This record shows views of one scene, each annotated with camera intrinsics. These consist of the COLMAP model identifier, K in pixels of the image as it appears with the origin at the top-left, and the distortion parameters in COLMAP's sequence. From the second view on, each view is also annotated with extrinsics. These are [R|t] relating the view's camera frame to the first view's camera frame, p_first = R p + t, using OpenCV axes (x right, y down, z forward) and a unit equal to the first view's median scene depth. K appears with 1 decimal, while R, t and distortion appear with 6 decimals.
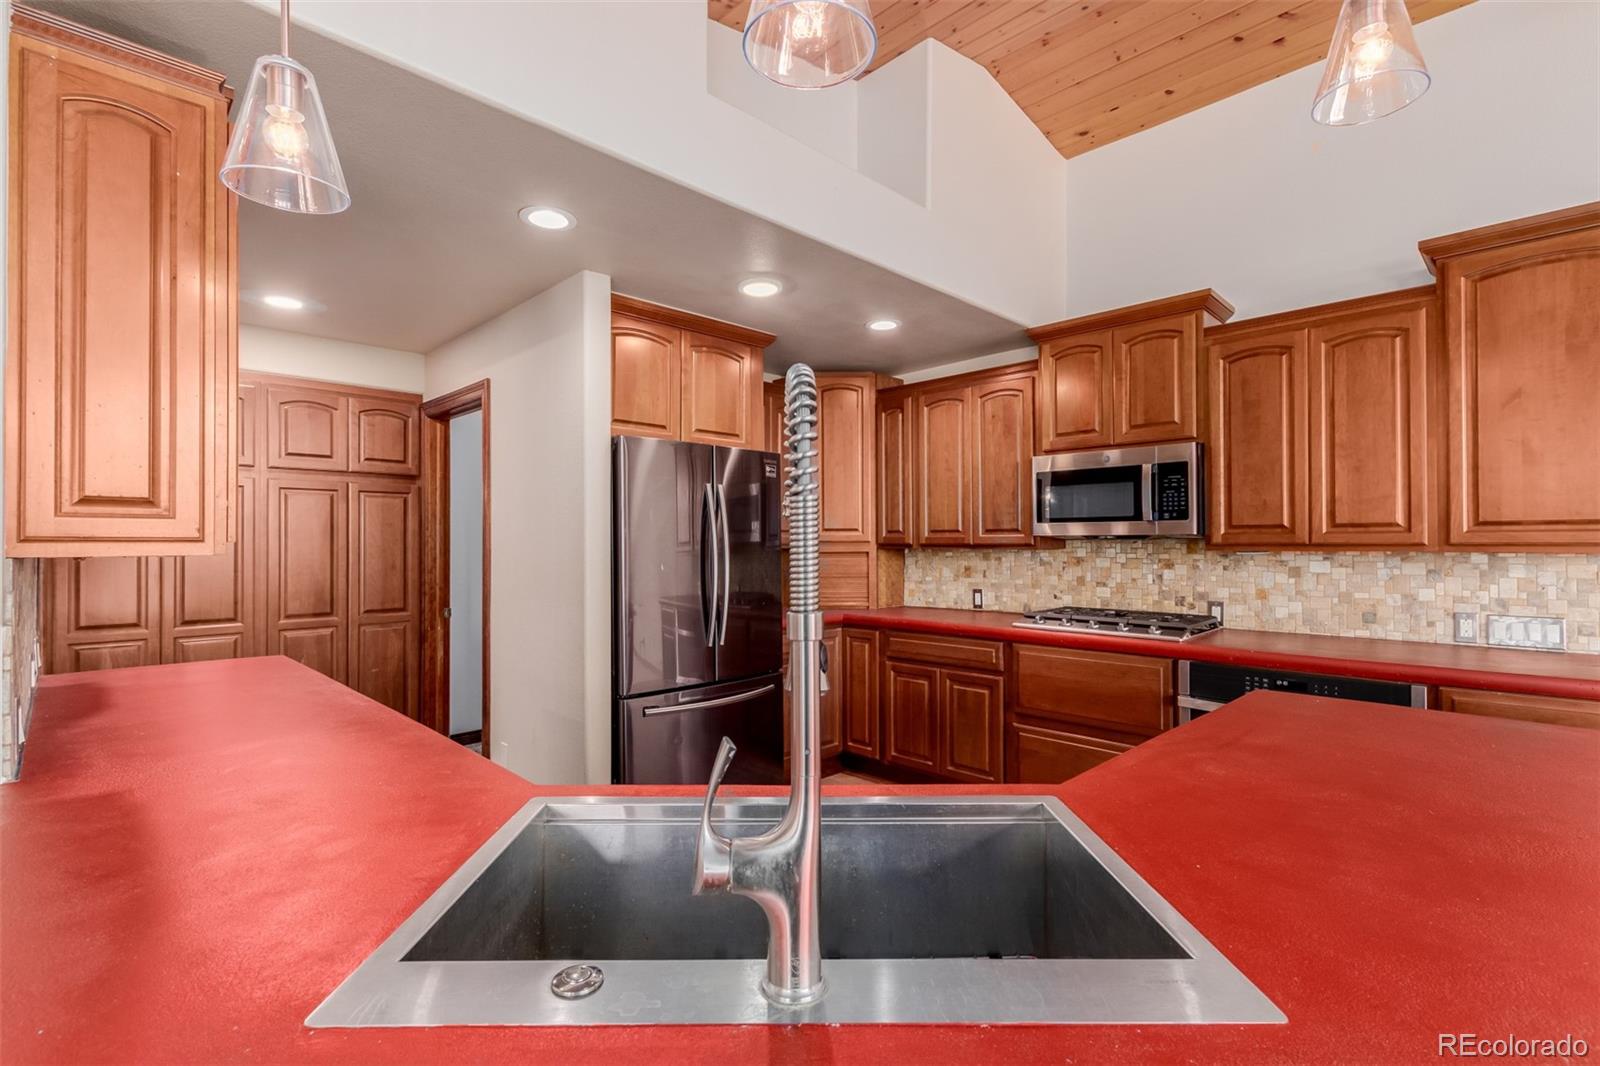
lens RADIAL K [[737.9, 0, 804.3], [0, 737.9, 536.6], [0, 0, 1]] dist [0.001268, 0.000027]
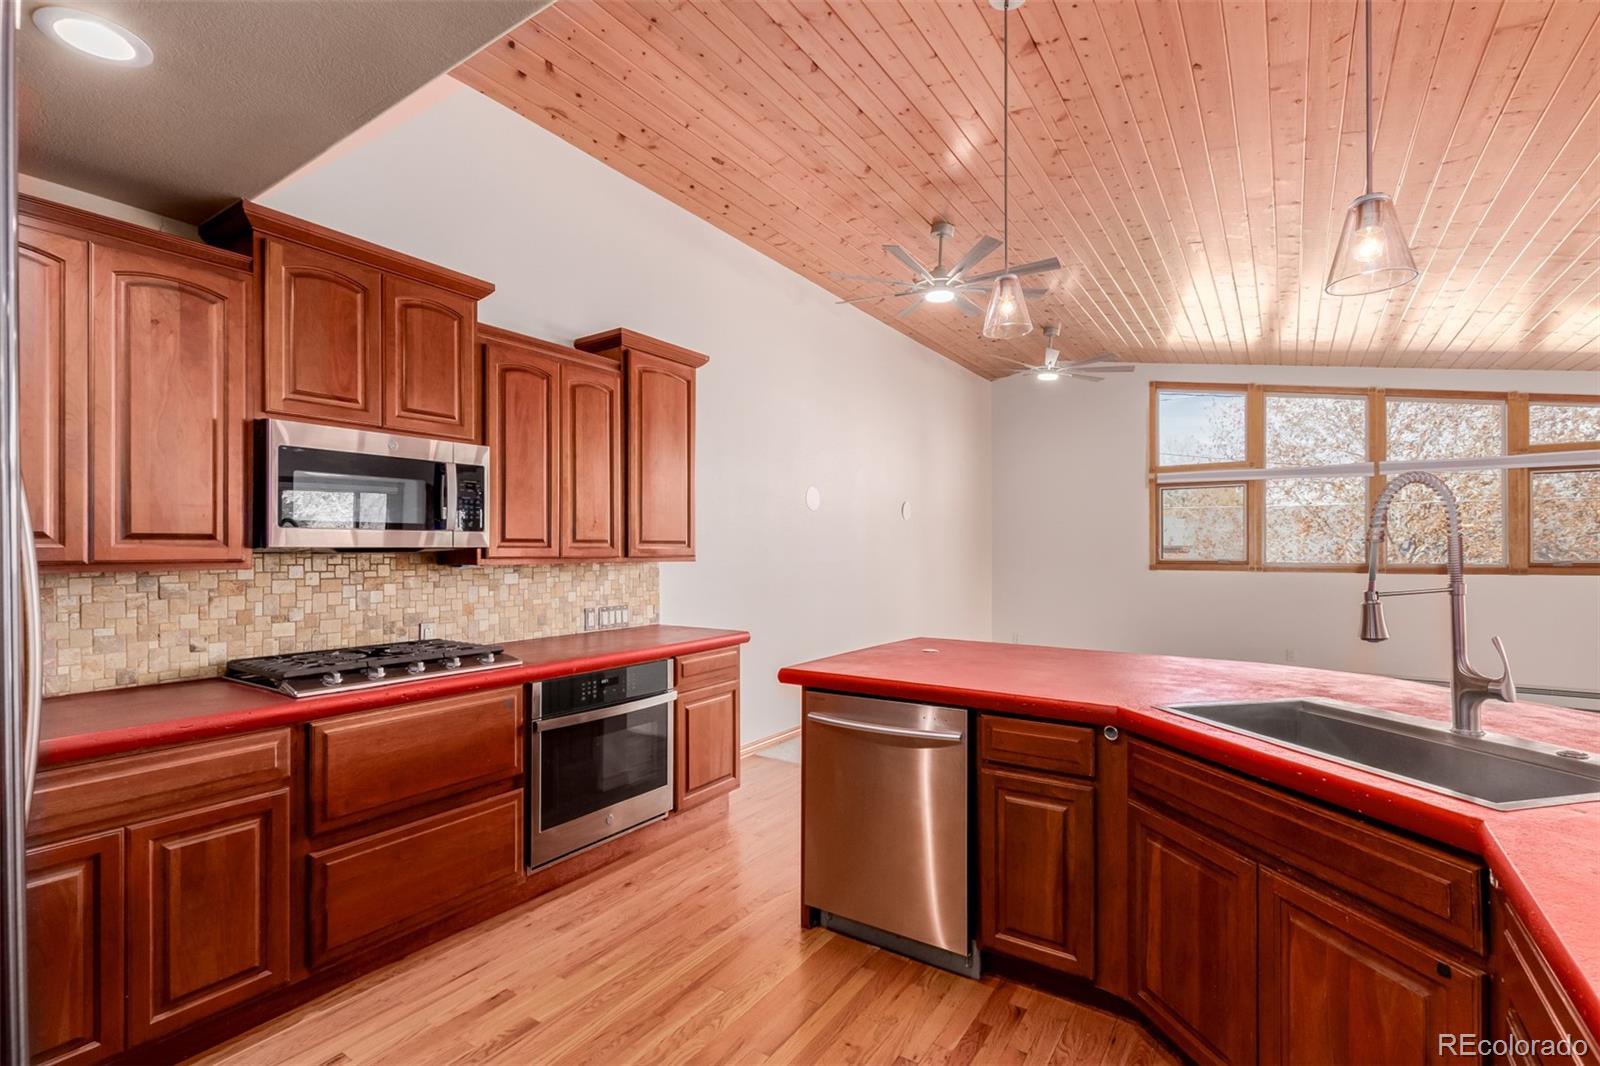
lens RADIAL K [[737.9, 0, 777.8], [0, 737.9, 551.8], [0, 0, 1]] dist [0.001268, 0.000027]
pose [[-0.193807, 0.003950, 0.981032, -0.392791], [-0.002779, 0.999986, -0.004575, 0.004775], [-0.981036, -0.003613, -0.193793, 0.742363]]
